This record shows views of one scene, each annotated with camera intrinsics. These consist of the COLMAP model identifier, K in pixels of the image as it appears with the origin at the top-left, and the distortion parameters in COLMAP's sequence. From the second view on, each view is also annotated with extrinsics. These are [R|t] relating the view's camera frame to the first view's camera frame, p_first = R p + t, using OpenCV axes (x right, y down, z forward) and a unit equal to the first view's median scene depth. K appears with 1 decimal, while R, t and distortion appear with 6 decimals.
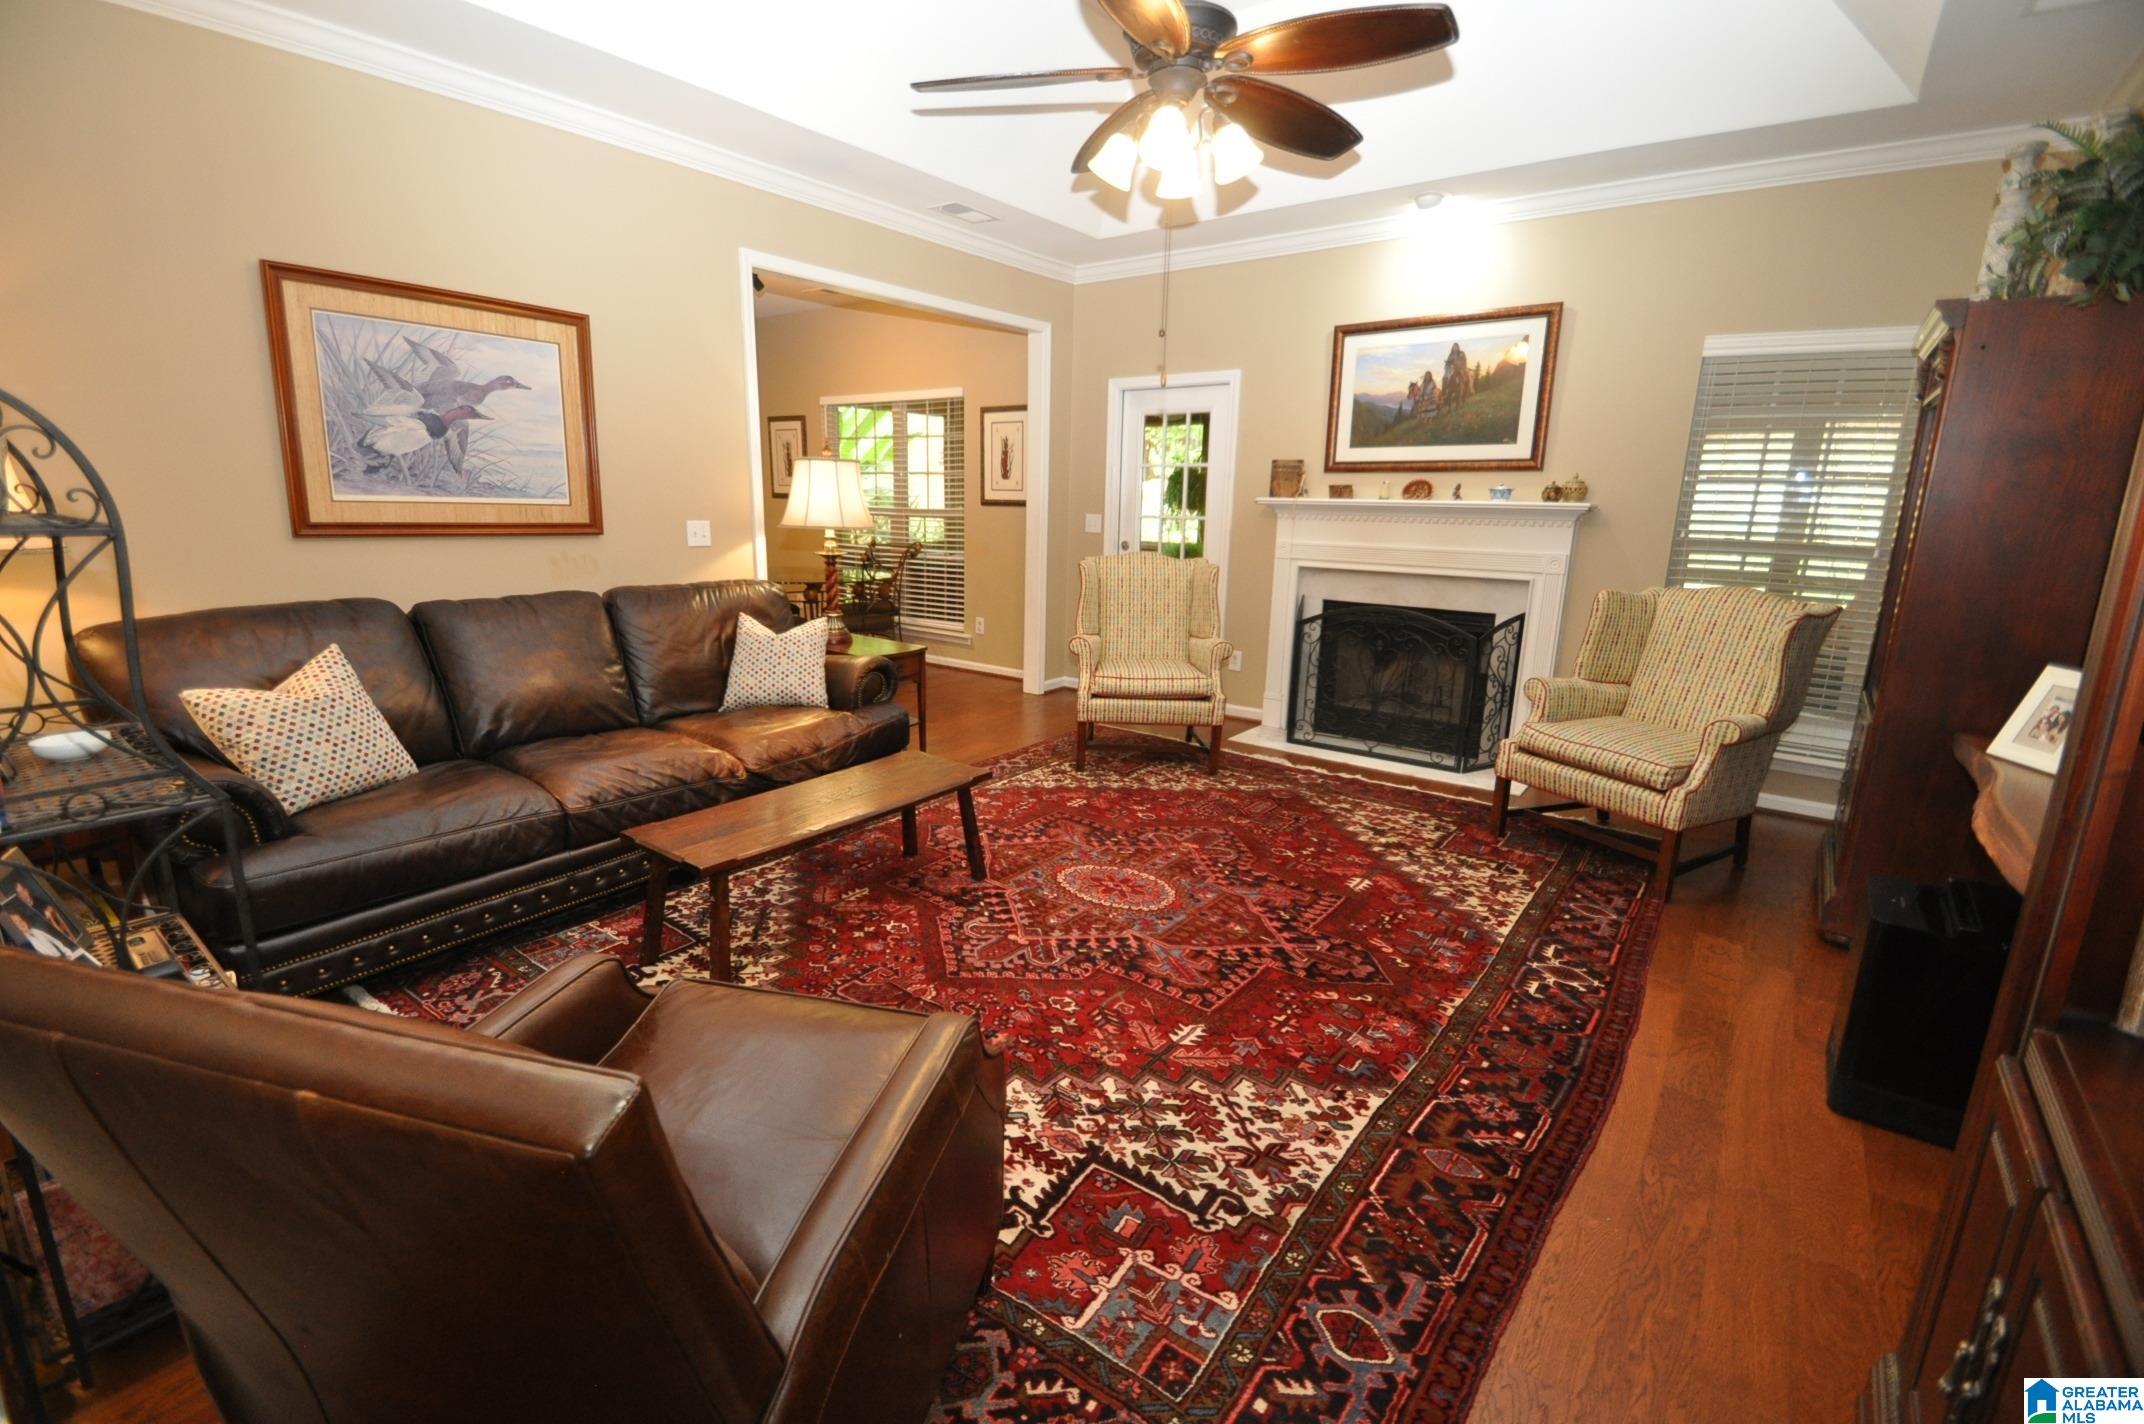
lens RADIAL K [[937.6, 0, 1042.4], [0, 937.6, 709.5], [0, 0, 1]] dist [-0.002102, -0.000455]
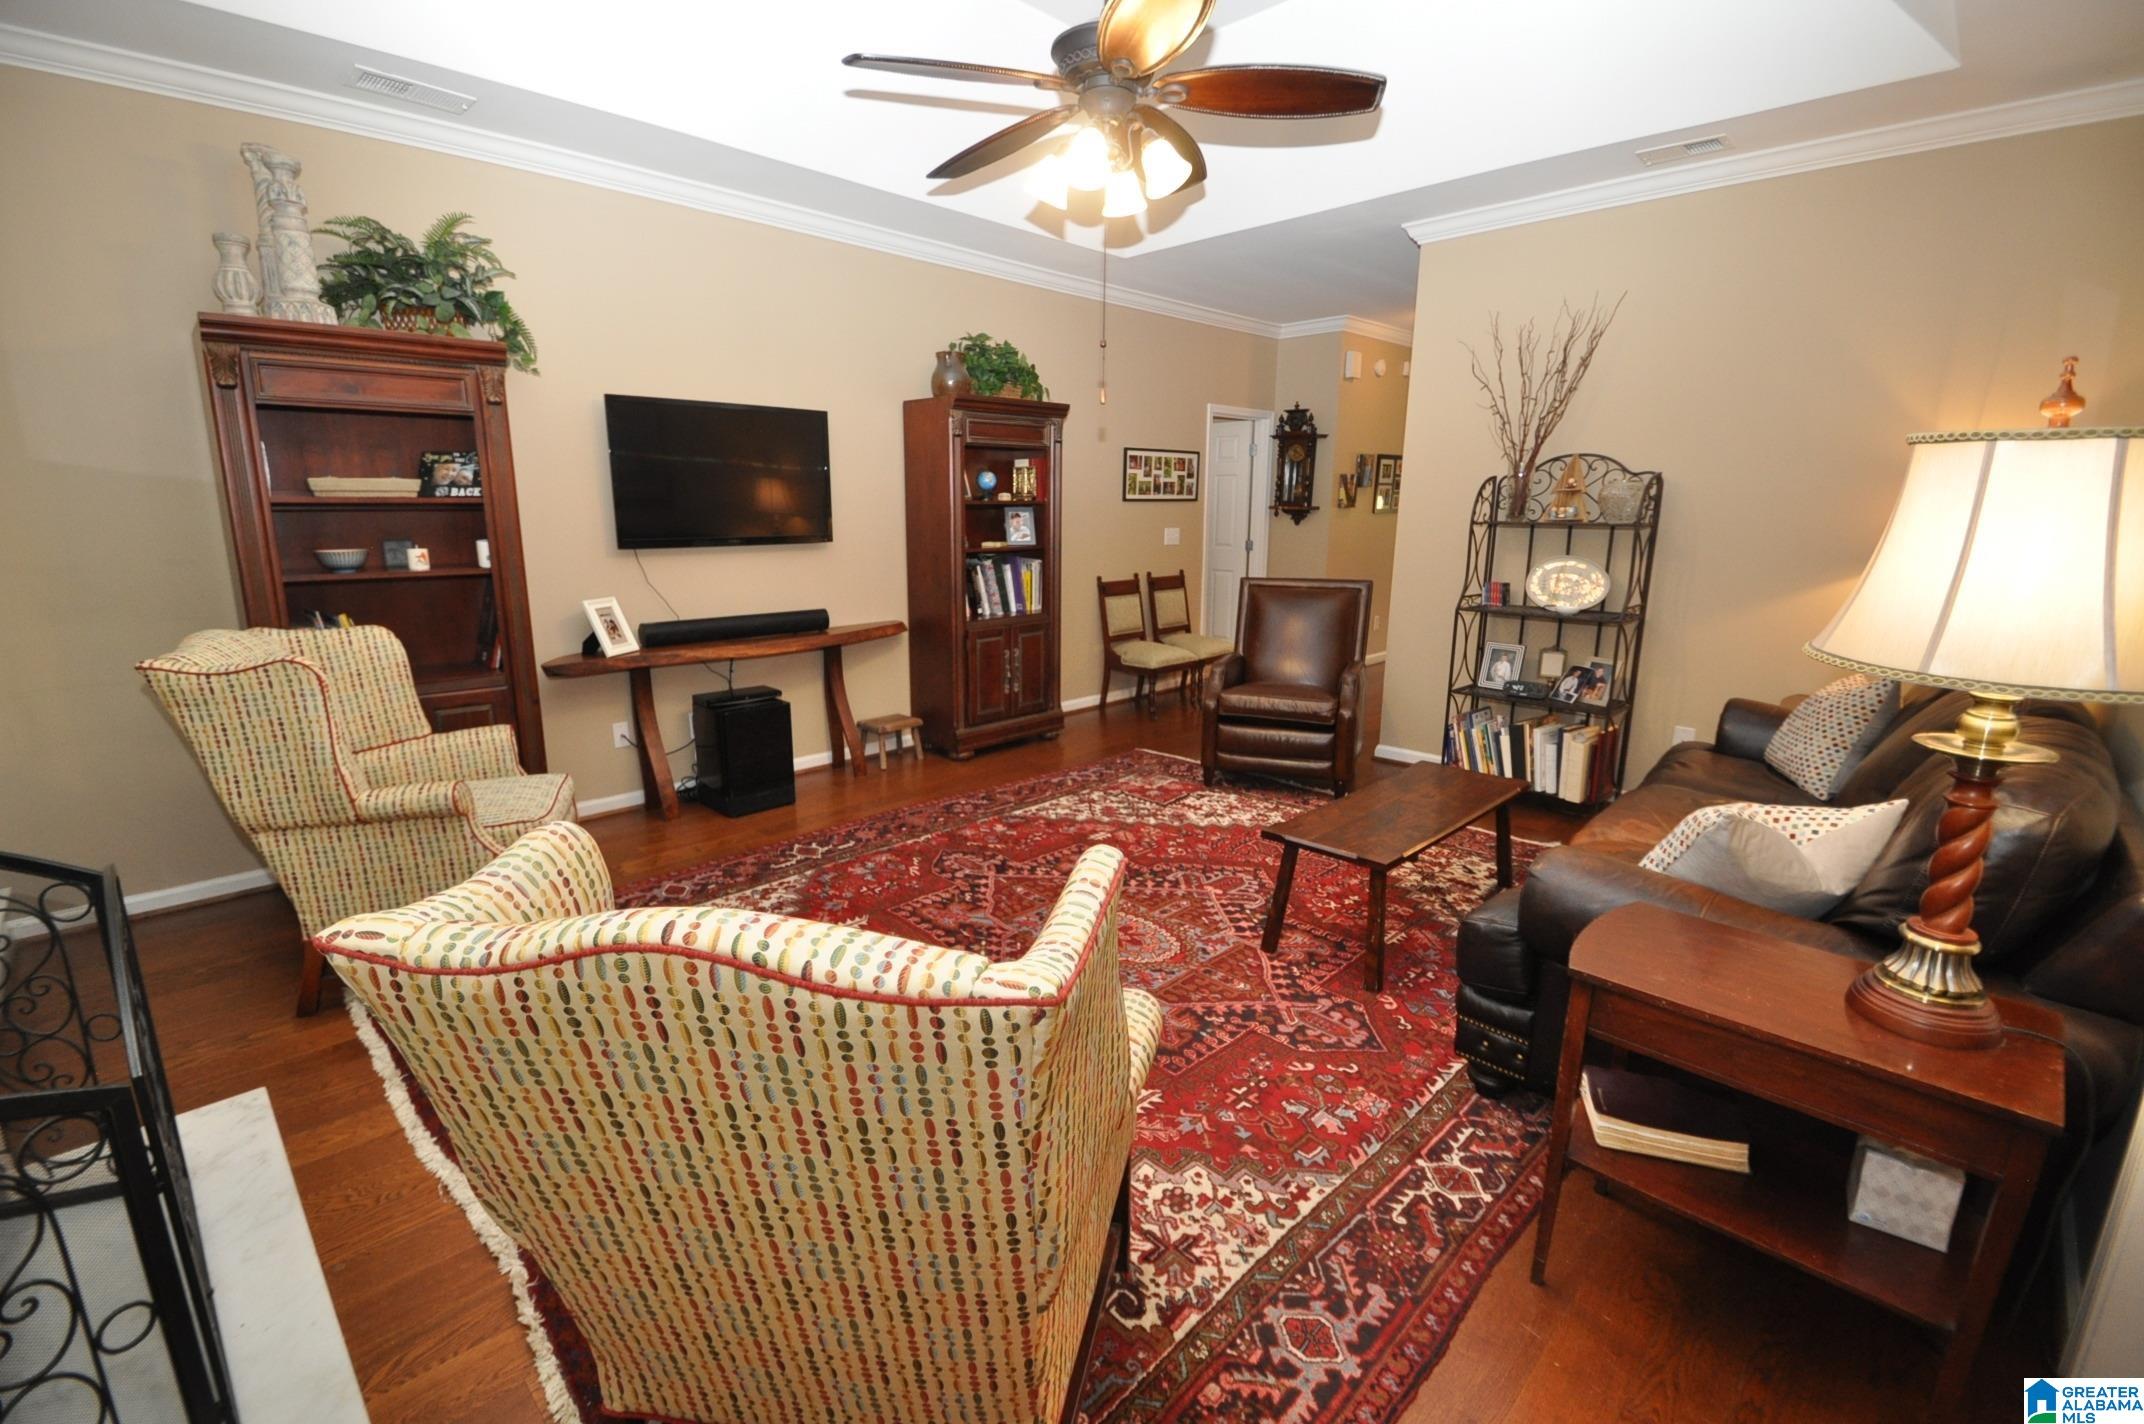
lens RADIAL K [[937.6, 0, 1042.4], [0, 937.6, 709.5], [0, 0, 1]] dist [-0.002102, -0.000455]
pose [[-0.991516, -0.047780, 0.120881, 0.058574], [0.009442, 0.901056, 0.433600, -0.496850], [-0.129638, 0.431062, -0.892961, 2.087891]]
